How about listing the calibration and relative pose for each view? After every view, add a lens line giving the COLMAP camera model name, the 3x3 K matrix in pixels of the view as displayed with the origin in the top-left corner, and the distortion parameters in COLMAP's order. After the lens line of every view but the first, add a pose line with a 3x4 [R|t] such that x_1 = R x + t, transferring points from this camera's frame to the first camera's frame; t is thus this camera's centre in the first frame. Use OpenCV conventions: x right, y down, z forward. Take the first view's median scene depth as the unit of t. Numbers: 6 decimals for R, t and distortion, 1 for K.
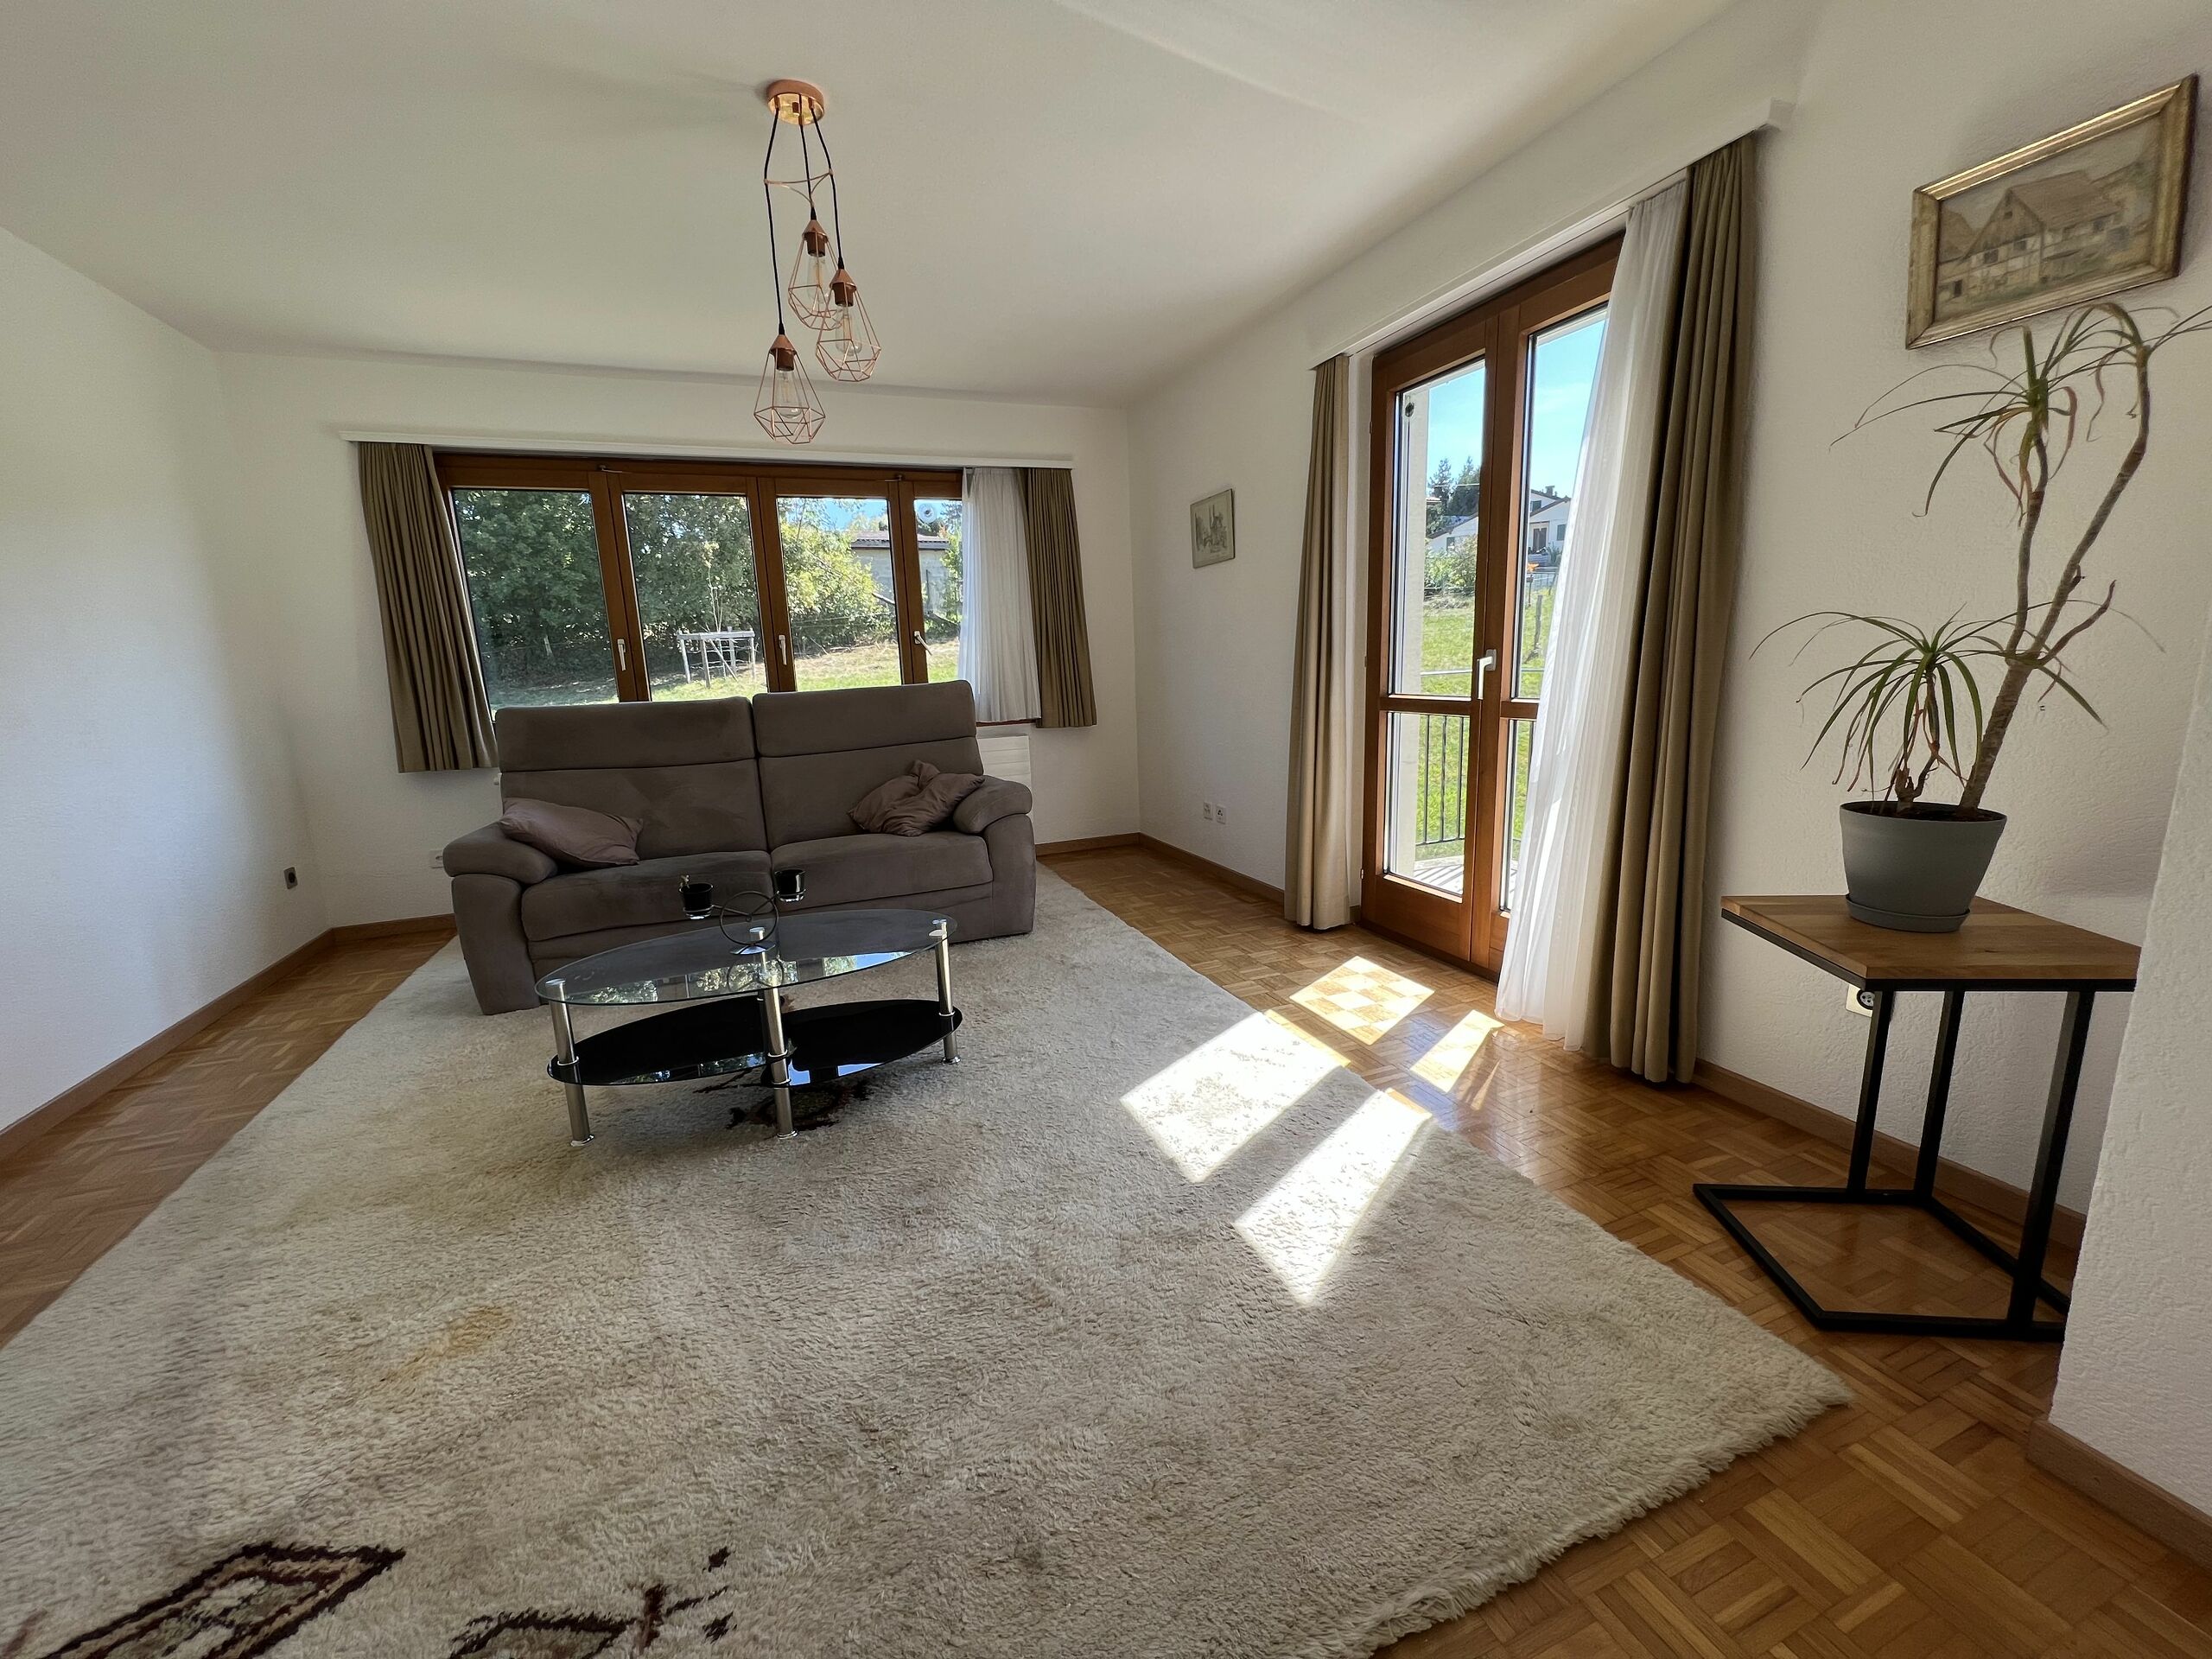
lens RADIAL K [[882.6, 0, 1098.5], [0, 882.6, 830.1], [0, 0, 1]] dist [-0.002590, 0.000368]
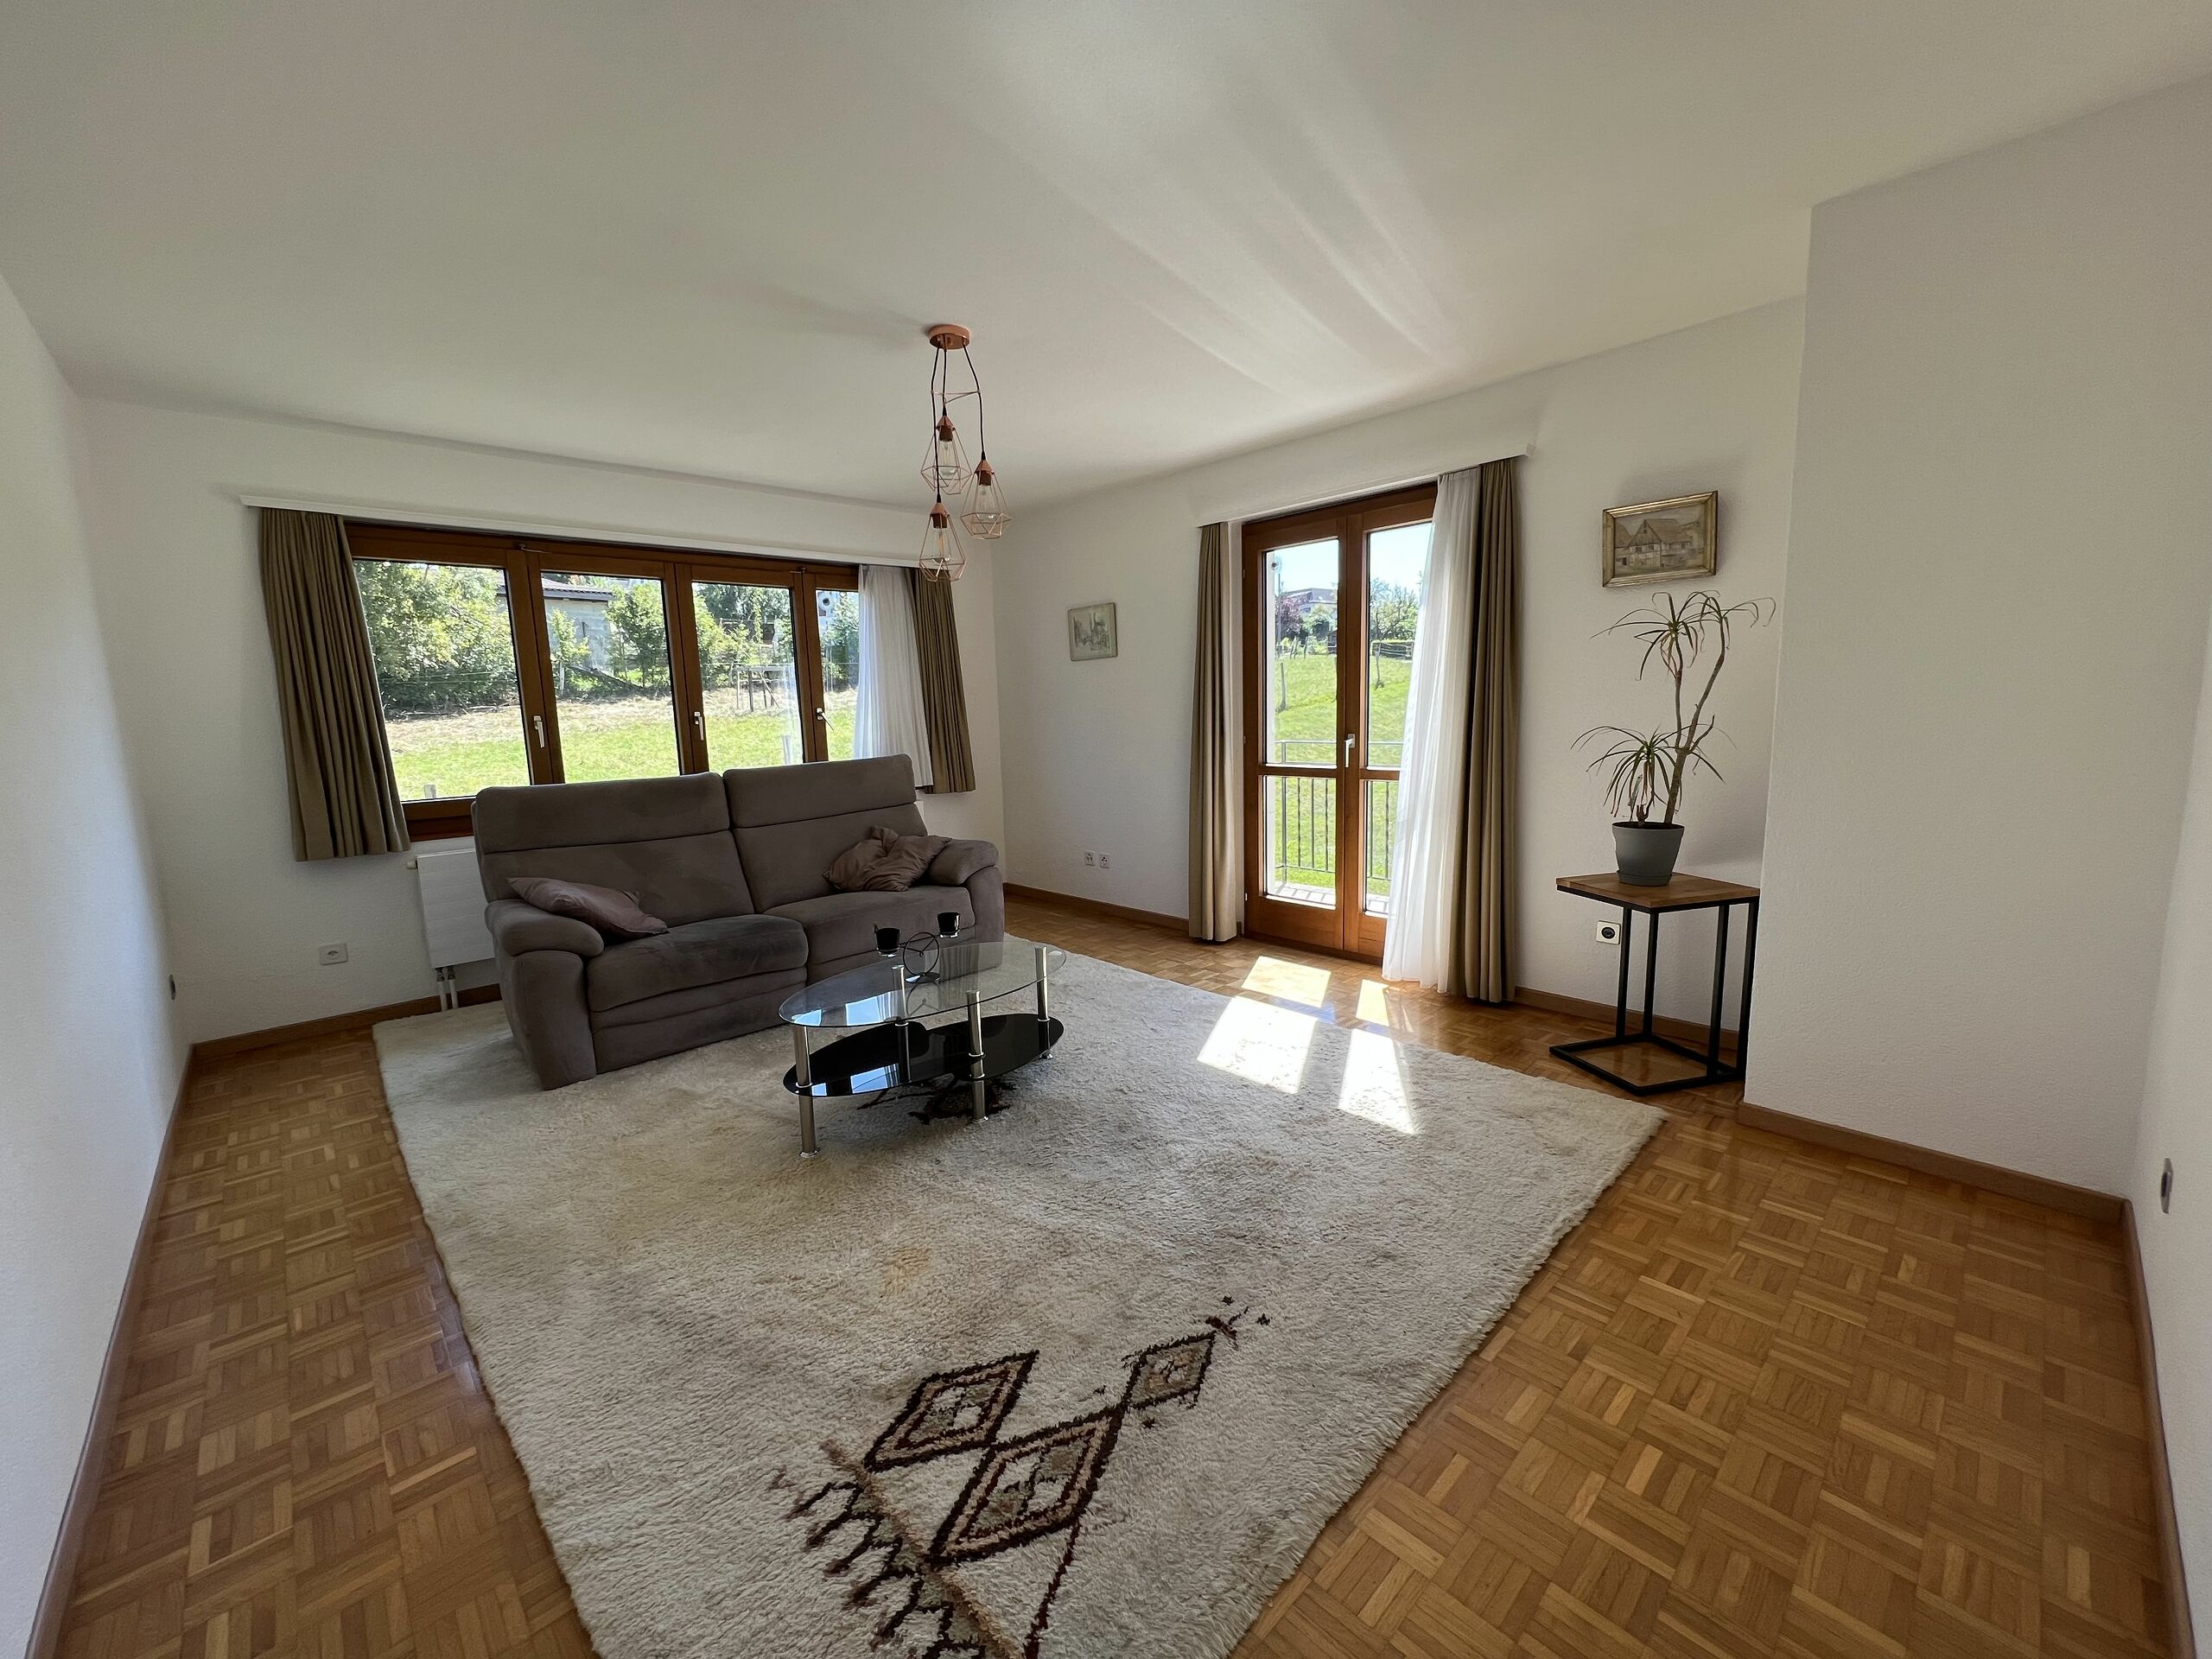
lens RADIAL K [[882.6, 0, 1098.5], [0, 882.6, 830.1], [0, 0, 1]] dist [-0.002590, 0.000368]
pose [[0.930624, -0.040830, 0.363693, -0.494817], [0.064691, 0.996461, -0.053665, 0.007491], [-0.360215, 0.073470, 0.929972, -0.210394]]
